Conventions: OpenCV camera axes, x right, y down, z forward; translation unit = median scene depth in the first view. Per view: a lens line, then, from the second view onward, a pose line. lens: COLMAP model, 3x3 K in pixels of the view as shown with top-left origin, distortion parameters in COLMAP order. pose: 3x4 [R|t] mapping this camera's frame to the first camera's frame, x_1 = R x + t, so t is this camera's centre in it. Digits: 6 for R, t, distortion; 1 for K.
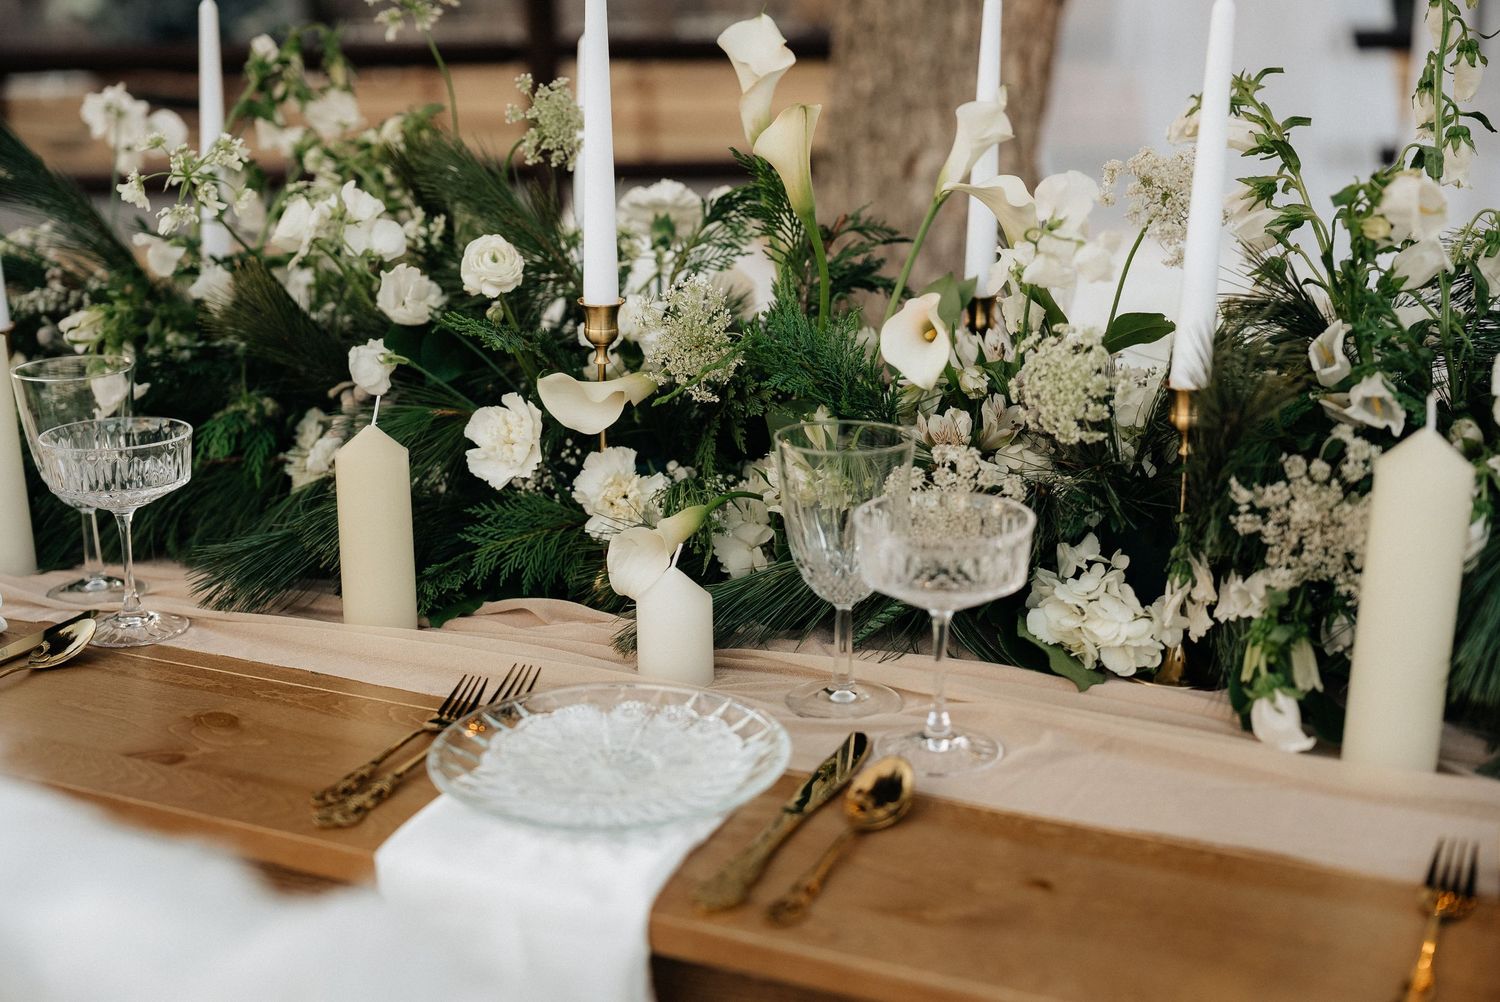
lens RADIAL K [[1902.8, 0, 752.3], [0, 1902.8, 505.0], [0, 0, 1]] dist [0.011225, 0.000000]
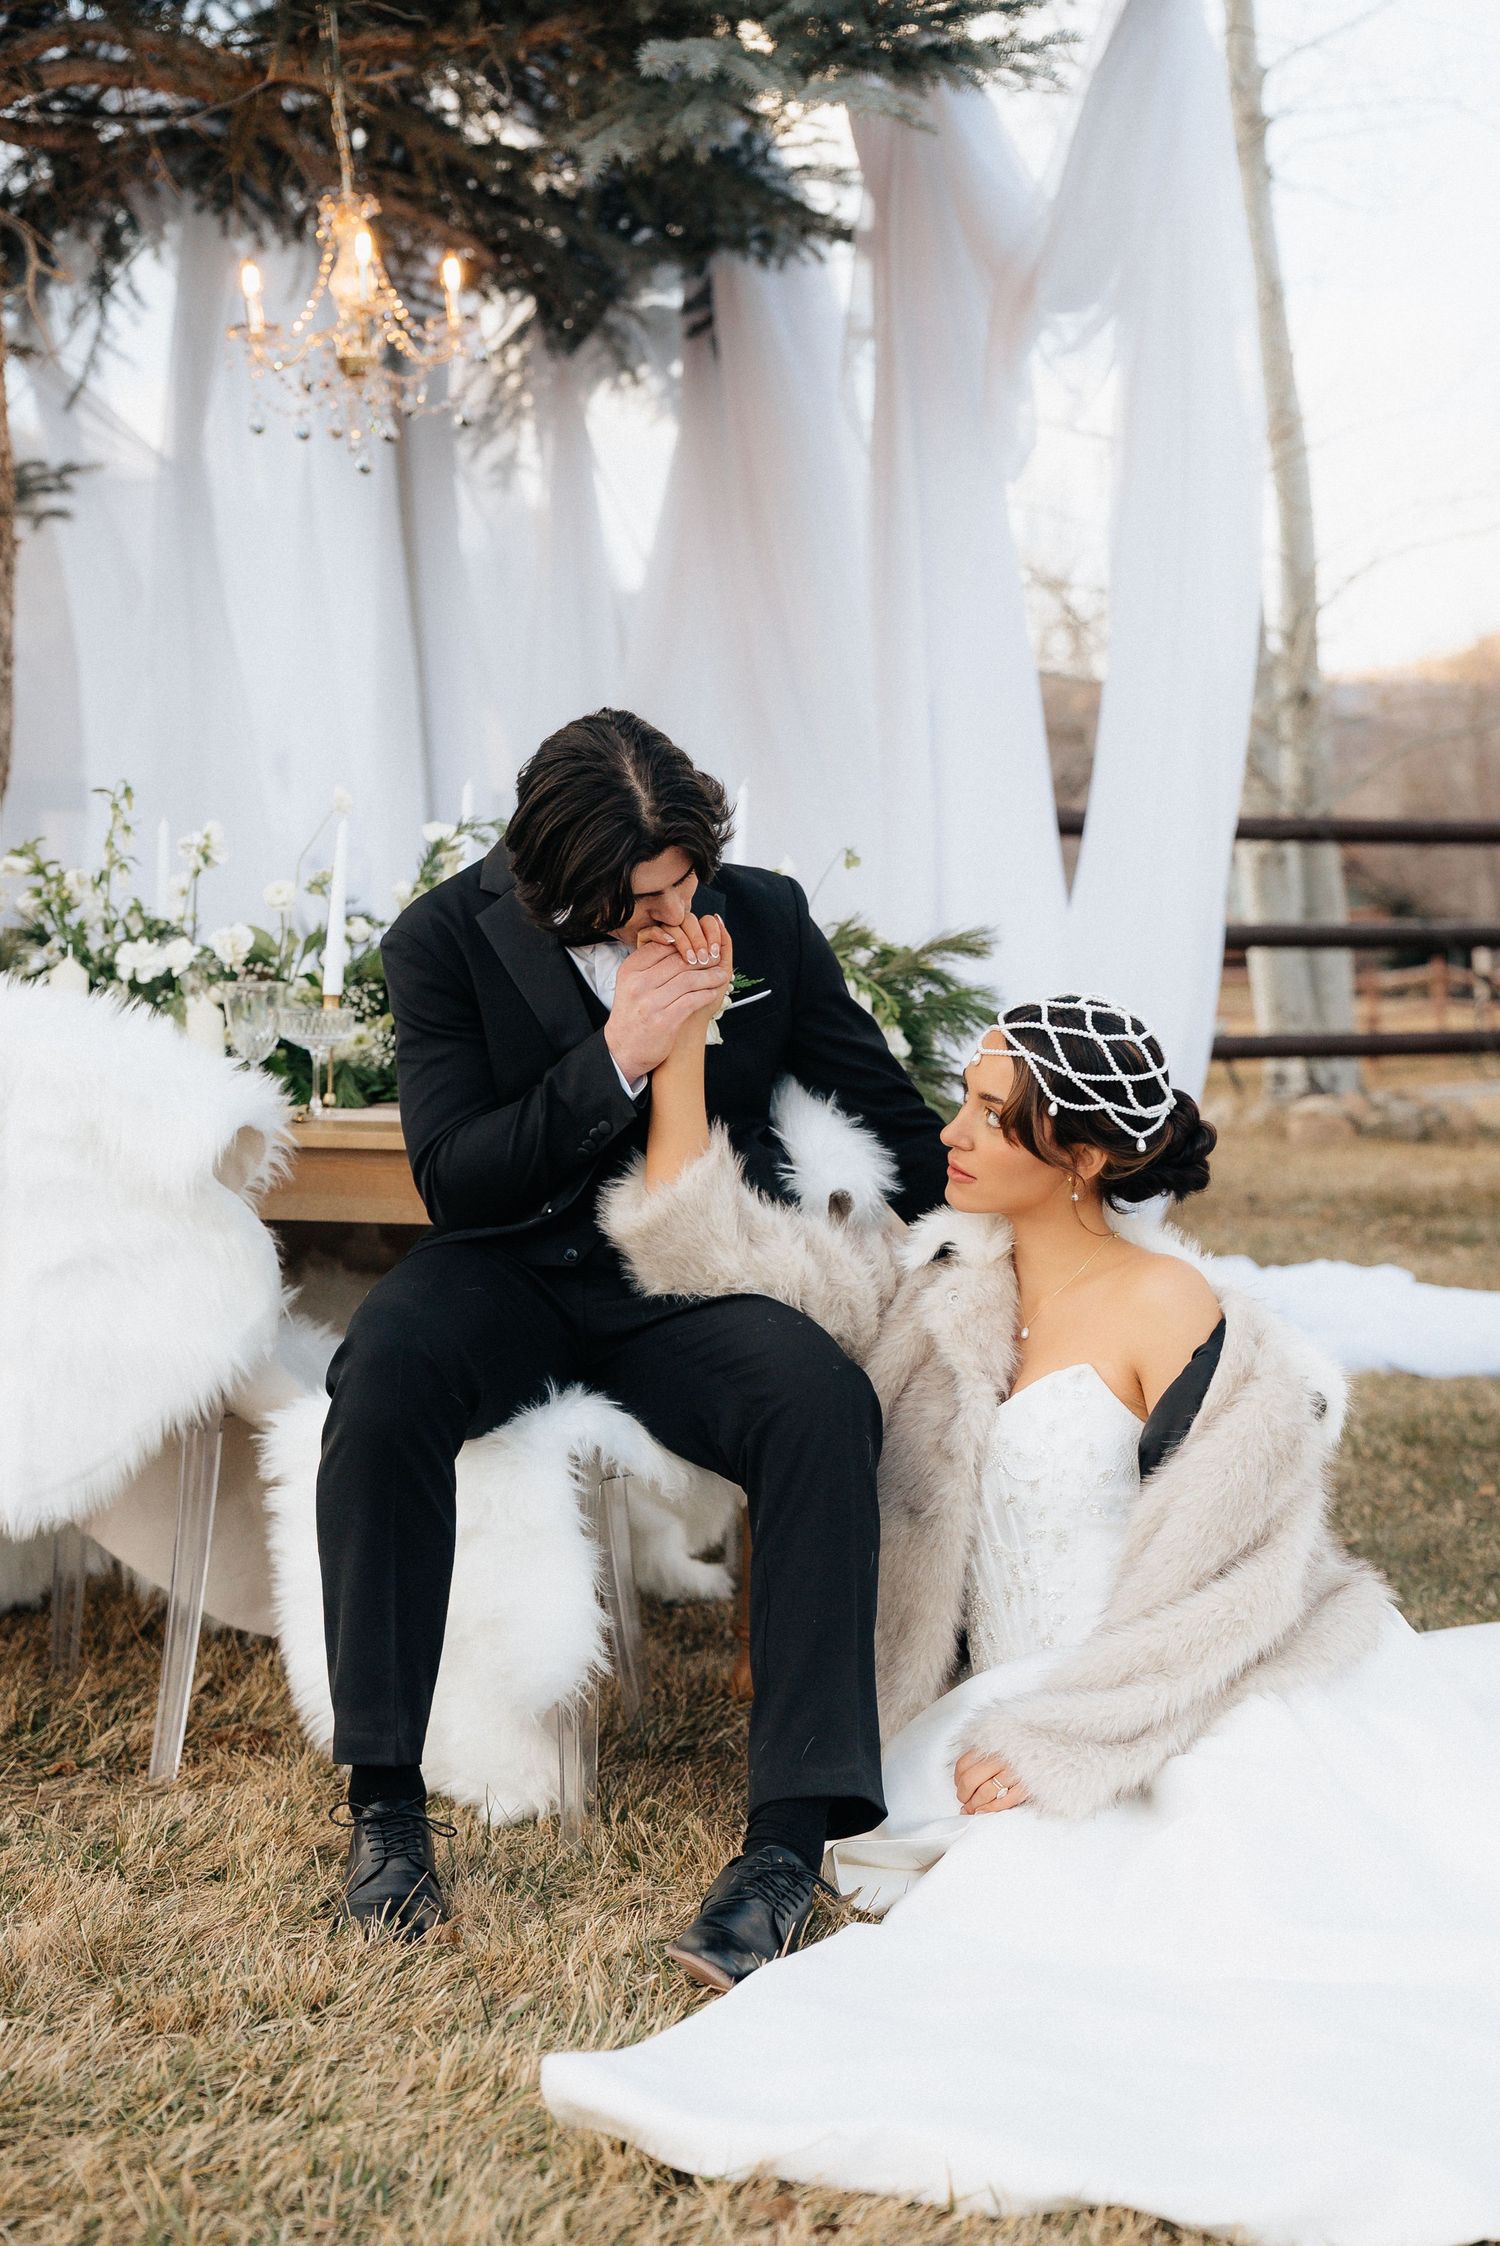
lens RADIAL K [[3324.6, 0, 753.9], [0, 3324.6, 1112.6], [0, 0, 1]] dist [0.063874, 0.000000]
pose [[0.943444, 0.005780, 0.331482, -0.203608], [0.062631, 0.978737, -0.195324, 0.858916], [-0.325563, 0.205038, 0.923021, -2.653512]]
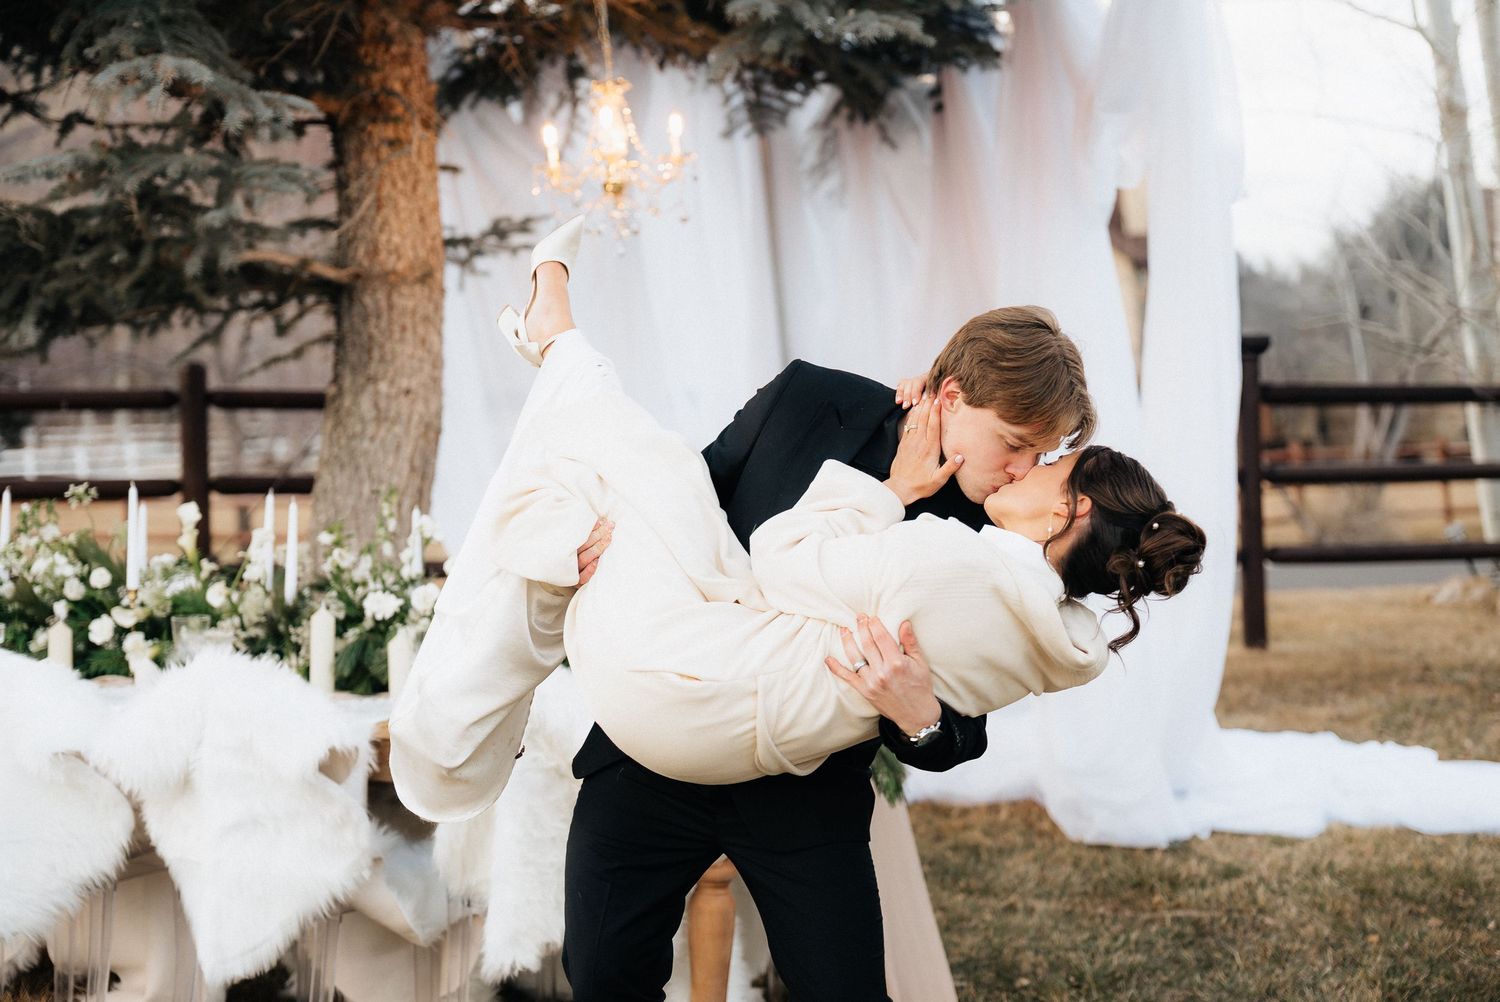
lens RADIAL K [[2324.4, 0, 752.6], [0, 2324.4, 487.0], [0, 0, 1]] dist [-0.002218, 0.000000]
pose [[0.995493, 0.006492, 0.094612, 0.634945], [0.014497, 0.975513, -0.219465, 0.650718], [-0.093720, 0.219847, 0.971022, -3.192090]]
